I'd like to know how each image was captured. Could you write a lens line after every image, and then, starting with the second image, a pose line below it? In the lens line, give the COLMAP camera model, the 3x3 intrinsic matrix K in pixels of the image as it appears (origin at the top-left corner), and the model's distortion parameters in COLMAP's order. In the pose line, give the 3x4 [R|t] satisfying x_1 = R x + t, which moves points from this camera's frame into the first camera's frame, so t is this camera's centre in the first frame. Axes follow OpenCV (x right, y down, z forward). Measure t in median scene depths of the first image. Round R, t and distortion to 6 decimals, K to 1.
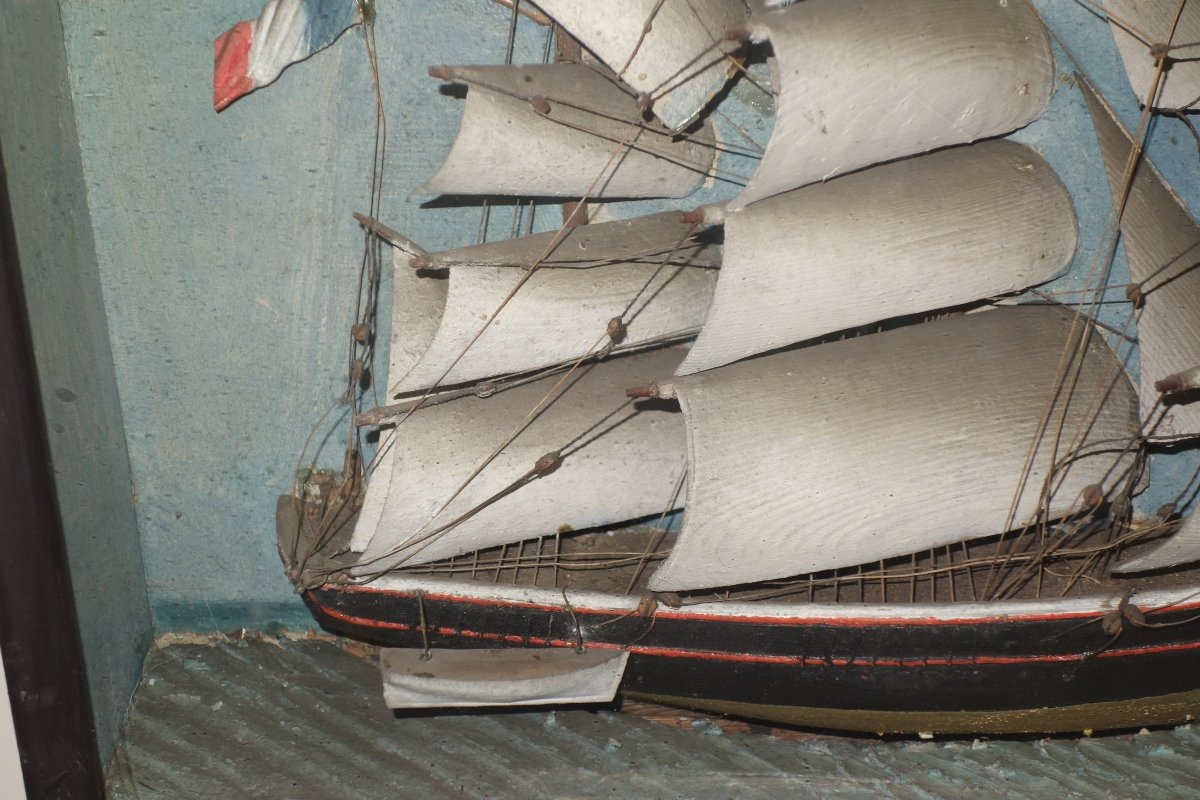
lens RADIAL K [[2516.3, 0, 608.2], [0, 2516.3, 412.4], [0, 0, 1]] dist [0.086111, 0.000000]
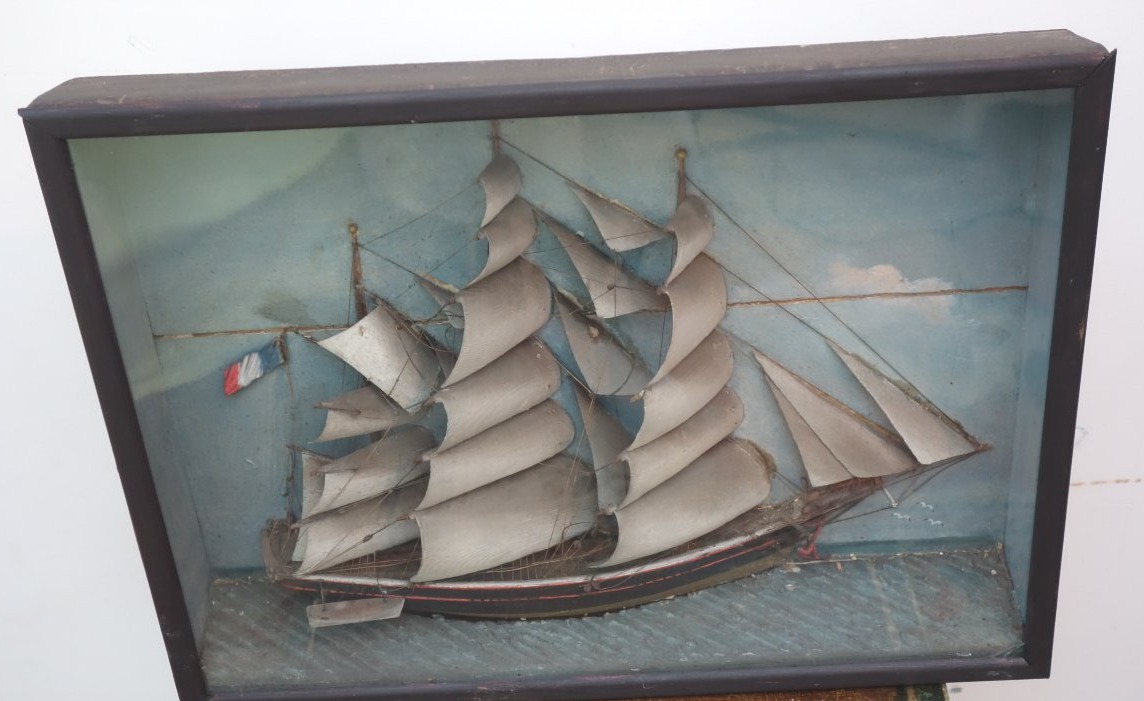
lens RADIAL K [[1613.3, 0, 572.6], [0, 1613.3, 396.2], [0, 0, 1]] dist [0.034356, 0.000000]
pose [[0.996324, -0.044482, 0.073206, 0.066714], [0.029245, 0.979888, 0.197393, -0.422831], [-0.080514, -0.194526, 0.977587, -0.572620]]
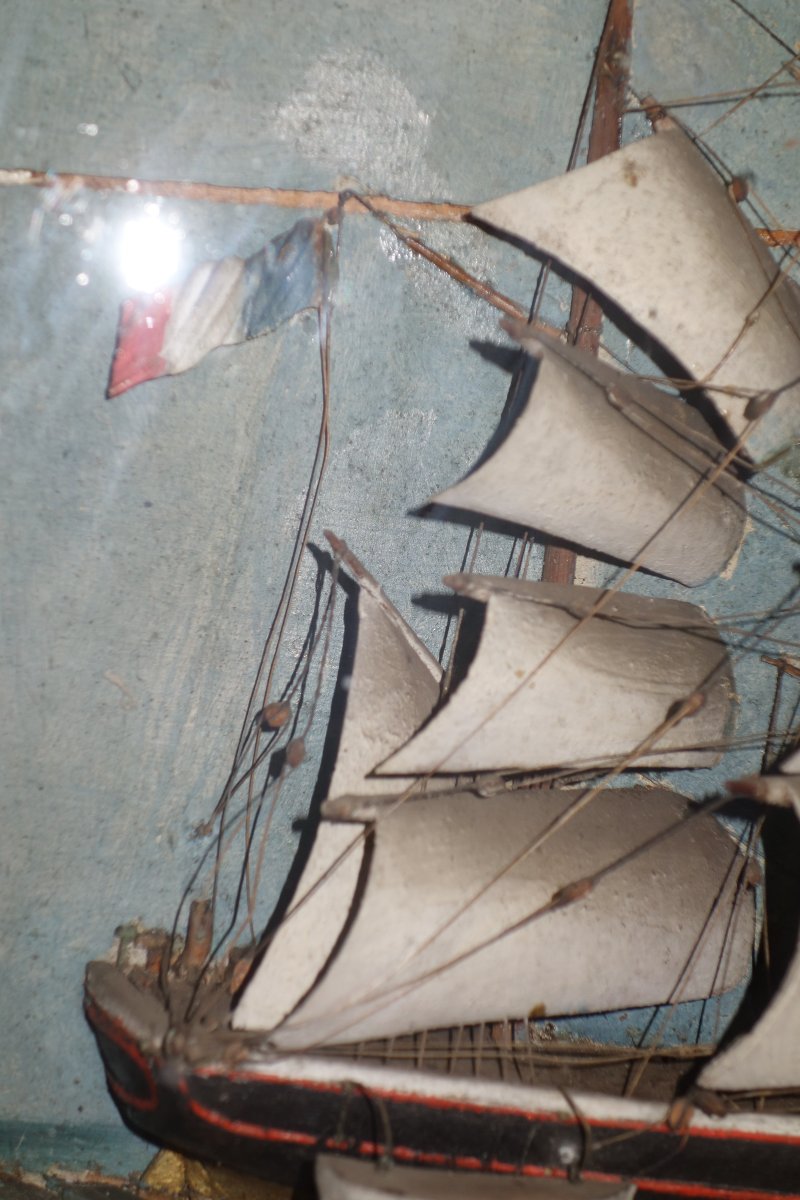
lens RADIAL K [[2337.0, 0, 396.7], [0, 2337.0, 602.3], [0, 0, 1]] dist [0.051290, 0.000000]
pose [[0.962497, 0.112796, 0.246732, -0.236327], [-0.044187, 0.962504, -0.267645, 0.115818], [-0.267670, 0.246705, 0.931391, 0.361526]]
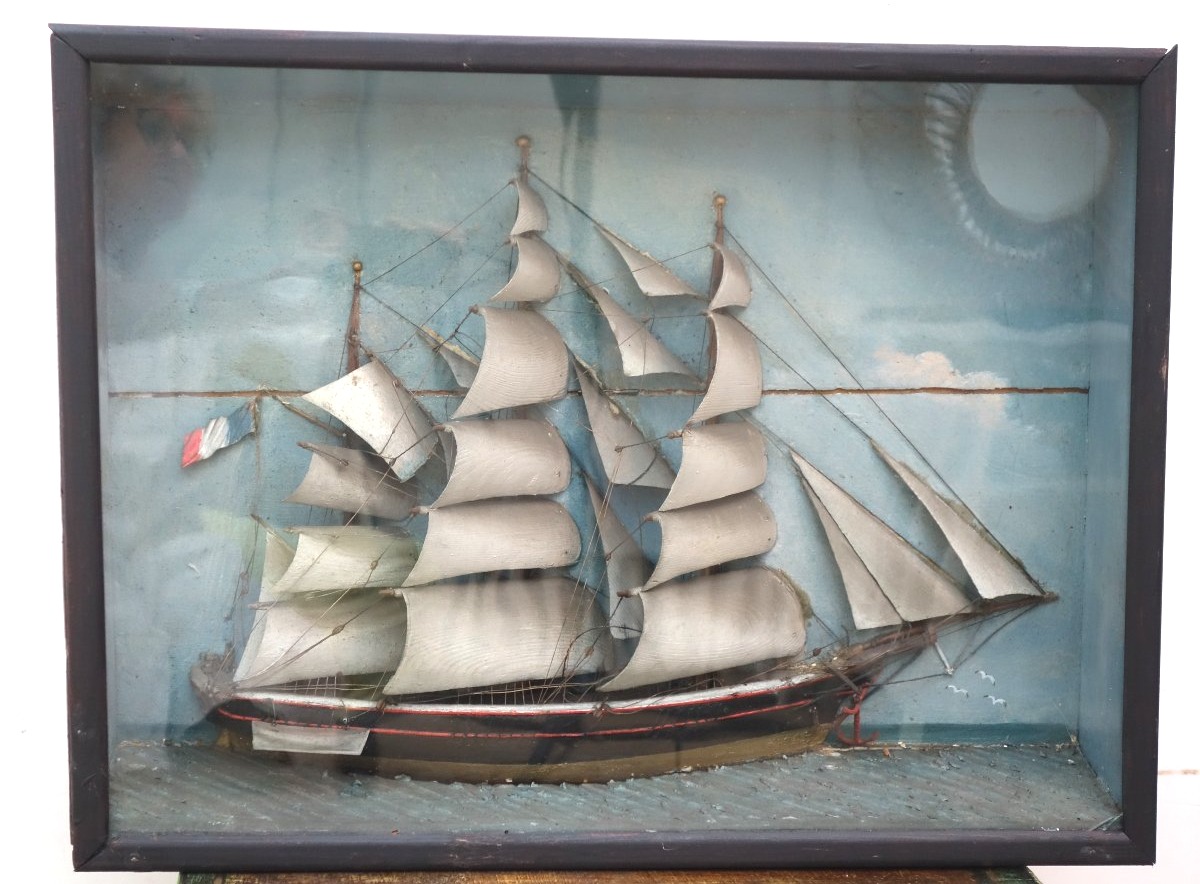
lens RADIAL K [[1986.3, 0, 497.5], [0, 1986.3, 476.6], [0, 0, 1]] dist [0.033969, 0.000000]
pose [[0.987208, 0.053352, 0.150247, -0.144443], [-0.013397, 0.966777, -0.255272, 0.308180], [-0.158875, 0.249993, 0.955124, -0.630712]]
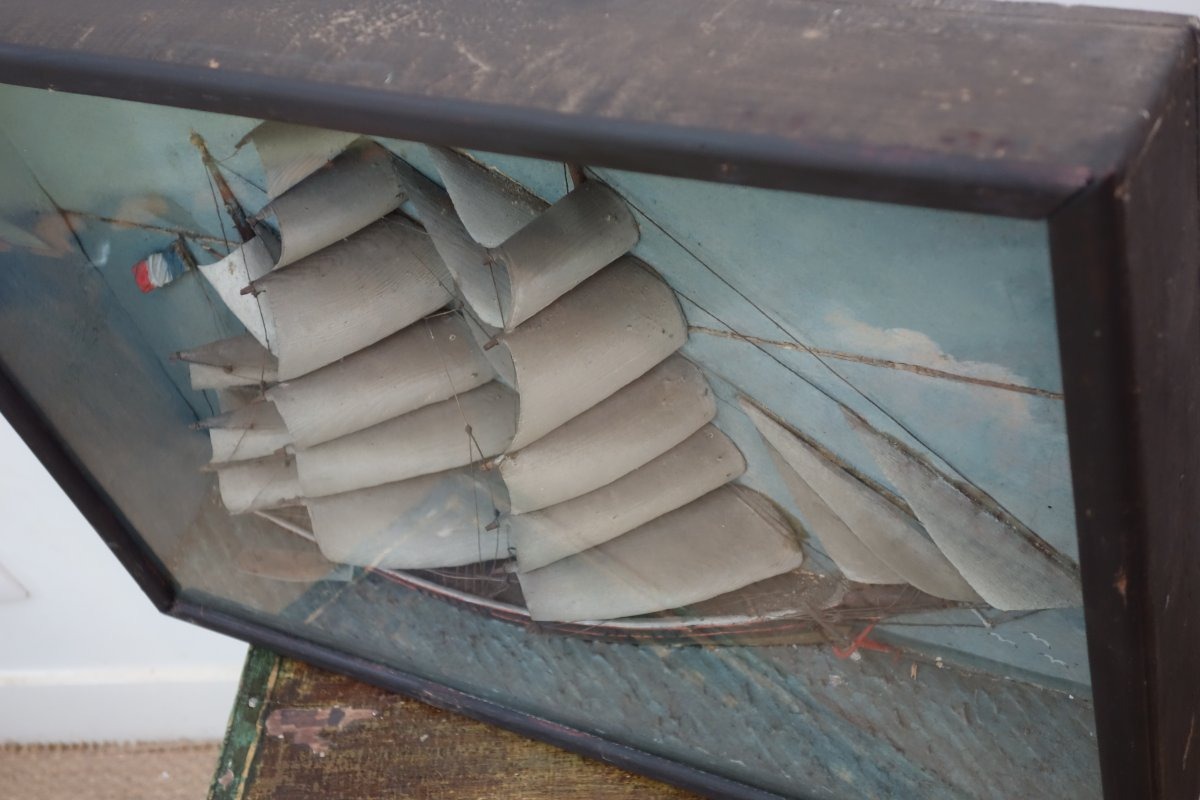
lens RADIAL K [[1623.6, 0, 603.0], [0, 1623.6, 405.5], [0, 0, 1]] dist [0.032449, 0.000000]
pose [[0.908472, 0.163411, -0.384676, 0.674527], [0.053428, 0.867438, 0.494668, -0.655294], [0.414517, -0.469945, 0.779312, 0.117211]]
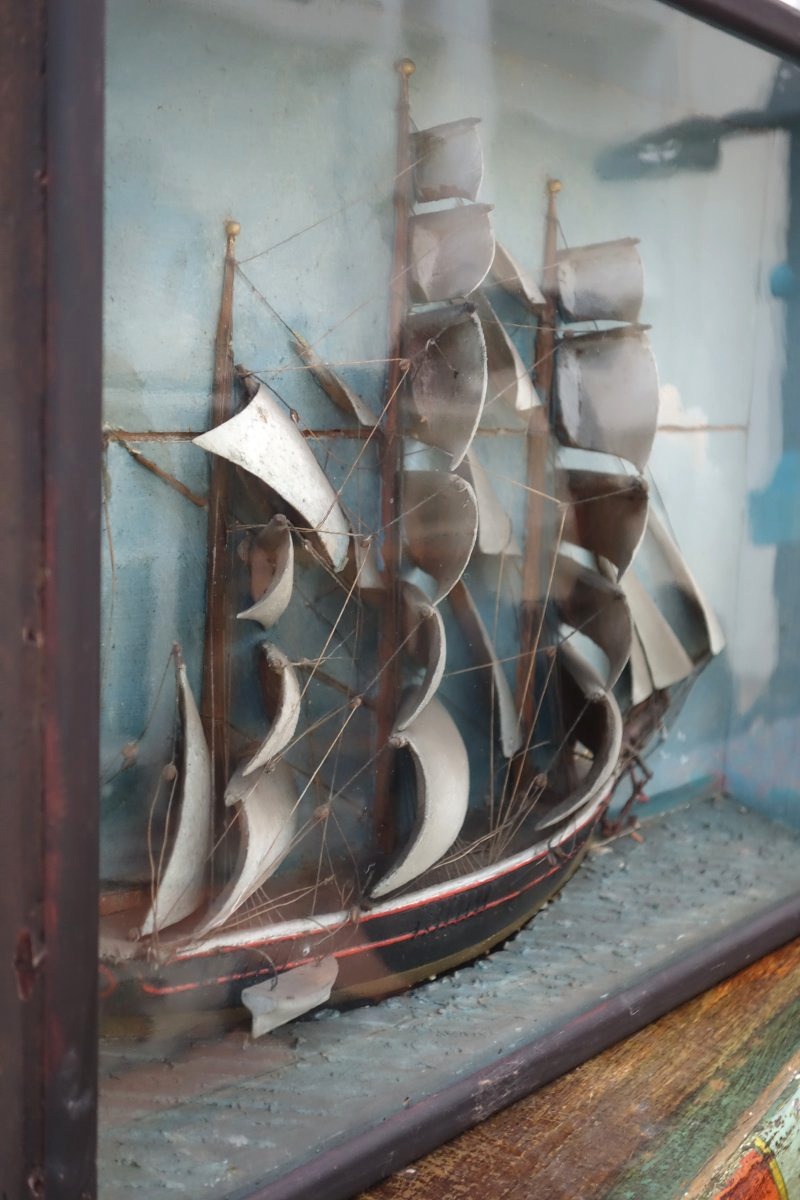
lens RADIAL K [[1623.6, 0, 395.2], [0, 1623.6, 608.5], [0, 0, 1]] dist [0.032449, 0.000000]
pose [[0.537053, -0.034808, 0.842830, -0.693984], [0.225366, 0.968751, -0.103595, 0.011912], [-0.812887, 0.245581, 0.528115, 0.468016]]
